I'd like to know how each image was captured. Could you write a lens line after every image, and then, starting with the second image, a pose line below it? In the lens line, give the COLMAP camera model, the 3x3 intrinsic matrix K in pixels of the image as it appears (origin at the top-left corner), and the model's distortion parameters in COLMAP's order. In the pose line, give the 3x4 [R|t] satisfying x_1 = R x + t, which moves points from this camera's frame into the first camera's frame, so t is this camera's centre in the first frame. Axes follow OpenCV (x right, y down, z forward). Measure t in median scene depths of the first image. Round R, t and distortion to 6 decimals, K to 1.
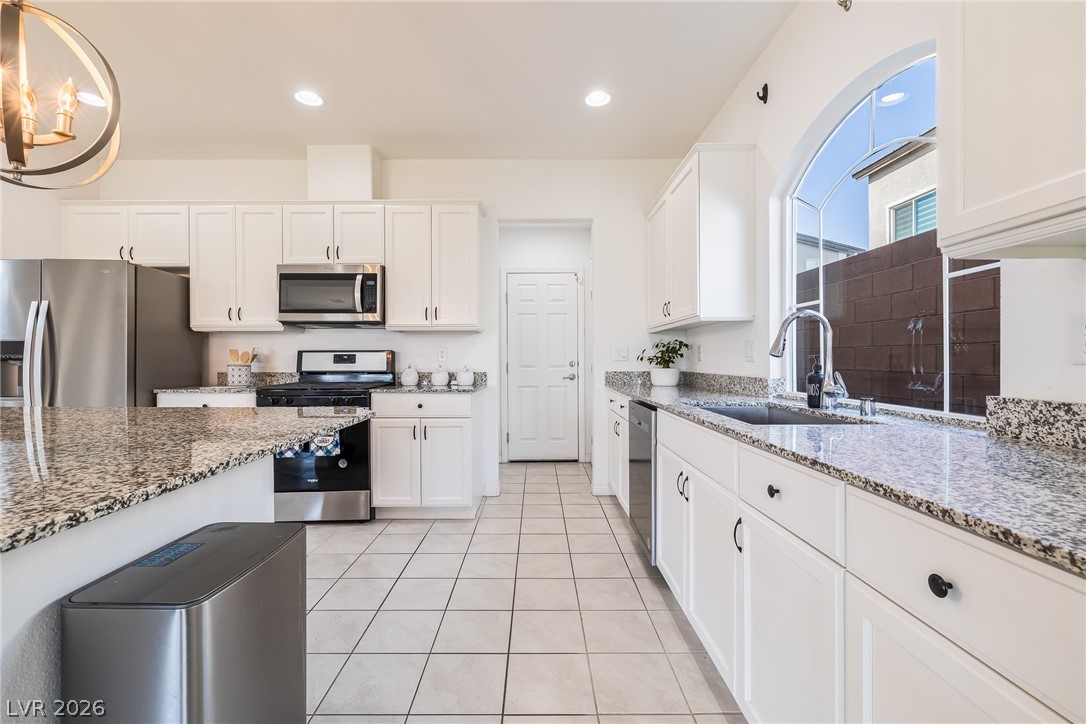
lens RADIAL K [[459.1, 0, 541.4], [0, 459.1, 359.2], [0, 0, 1]] dist [-0.000924, 0.000041]
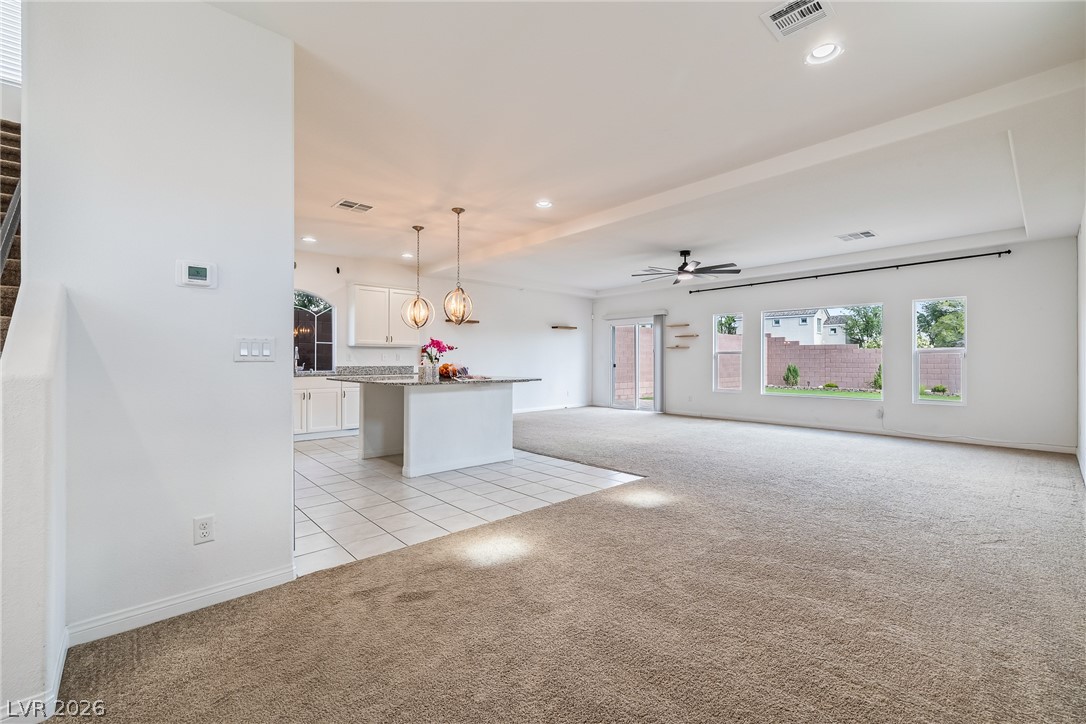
lens RADIAL K [[459.1, 0, 541.4], [0, 459.1, 359.2], [0, 0, 1]] dist [-0.000924, 0.000041]
pose [[-0.662514, 0.000968, 0.749049, -1.859226], [-0.002650, 0.999990, -0.003635, 0.001599], [-0.749045, -0.004393, -0.662505, 1.045841]]
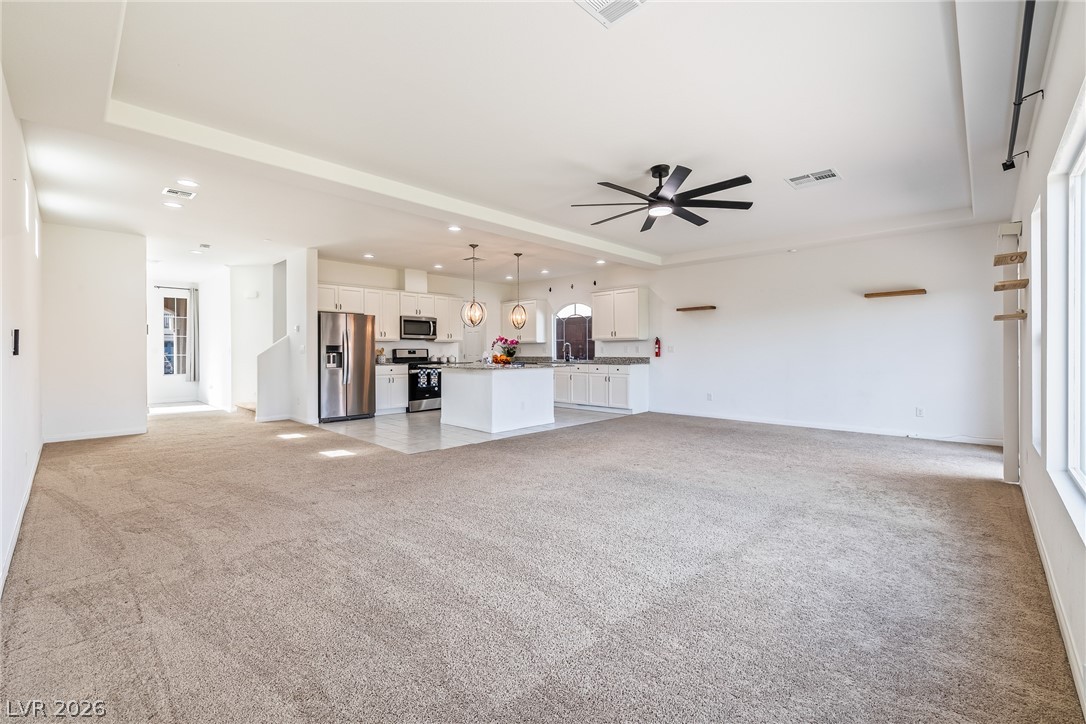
lens RADIAL K [[459.1, 0, 541.4], [0, 459.1, 359.2], [0, 0, 1]] dist [-0.000924, 0.000041]
pose [[0.700403, -0.010192, 0.713675, -1.841558], [0.002725, 0.999929, 0.011606, 0.009984], [-0.713742, -0.006184, 0.700381, -1.351887]]
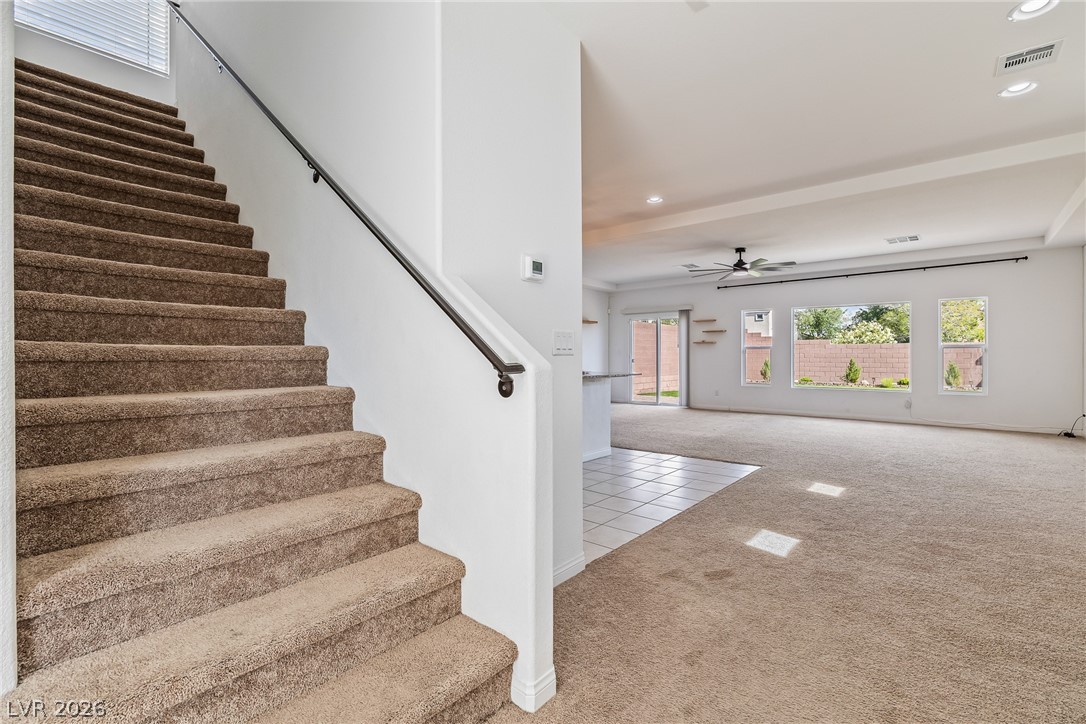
lens RADIAL K [[490.0, 0, 544.2], [0, 490.0, 357.5], [0, 0, 1]] dist [-0.001179, -0.000464]
pose [[-0.758784, -0.001813, 0.651340, -1.536340], [-0.001138, 0.999998, 0.001458, 0.006200], [-0.651341, 0.000365, -0.758785, 1.480402]]
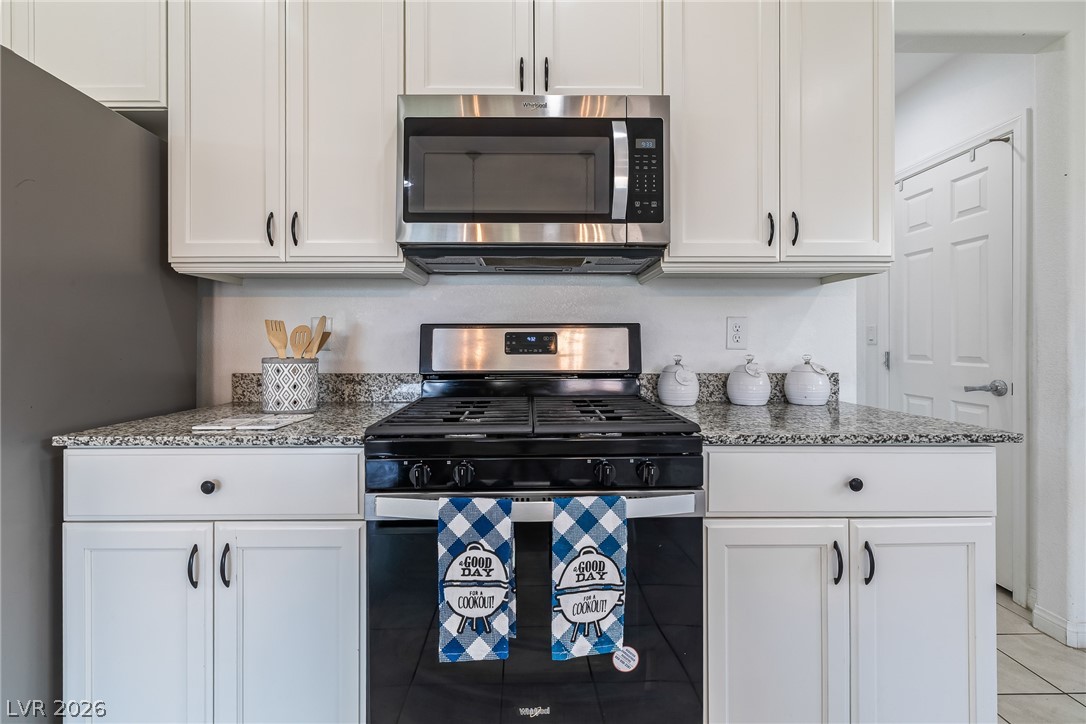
lens RADIAL K [[461.8, 0, 536.2], [0, 461.8, 341.0], [0, 0, 1]] dist [-0.000905, -0.000109]
pose [[0.999984, 0.000964, 0.005626, -0.453891], [-0.000928, 0.999980, -0.006333, -0.000036], [-0.005632, 0.006328, 0.999964, 0.605768]]
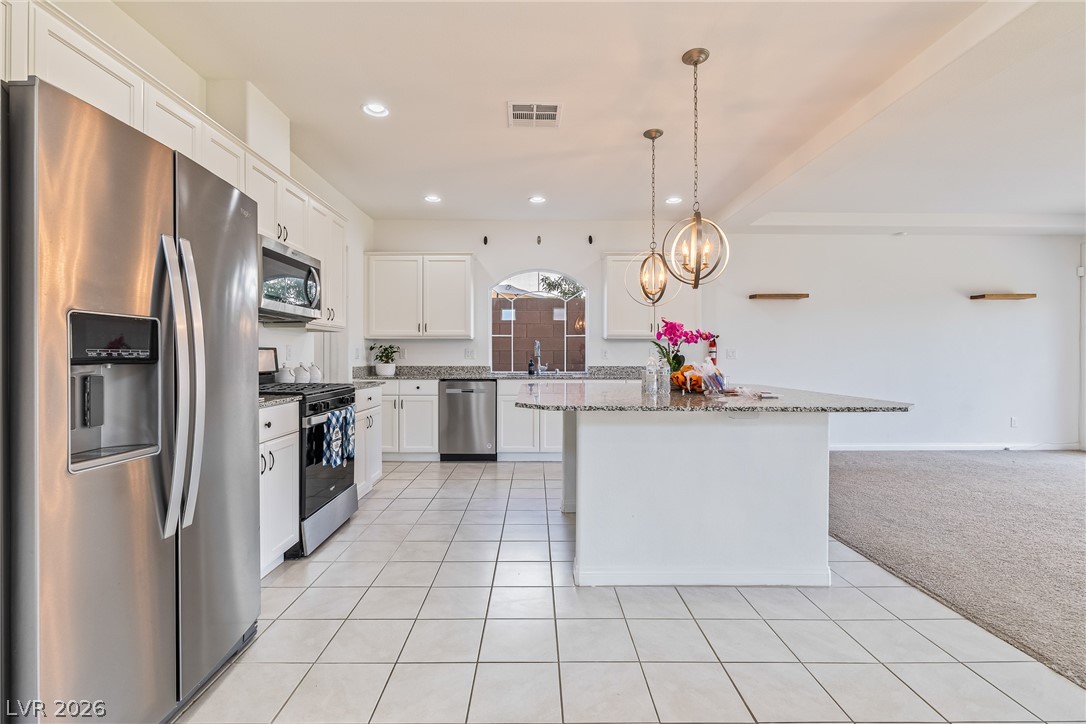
lens RADIAL K [[490.0, 0, 544.2], [0, 490.0, 357.5], [0, 0, 1]] dist [-0.001179, -0.000464]
pose [[-0.011804, -0.000341, 0.999930, -1.364654], [-0.001154, 0.999999, 0.000328, -0.001887], [-0.999930, -0.001150, -0.011804, 0.527872]]
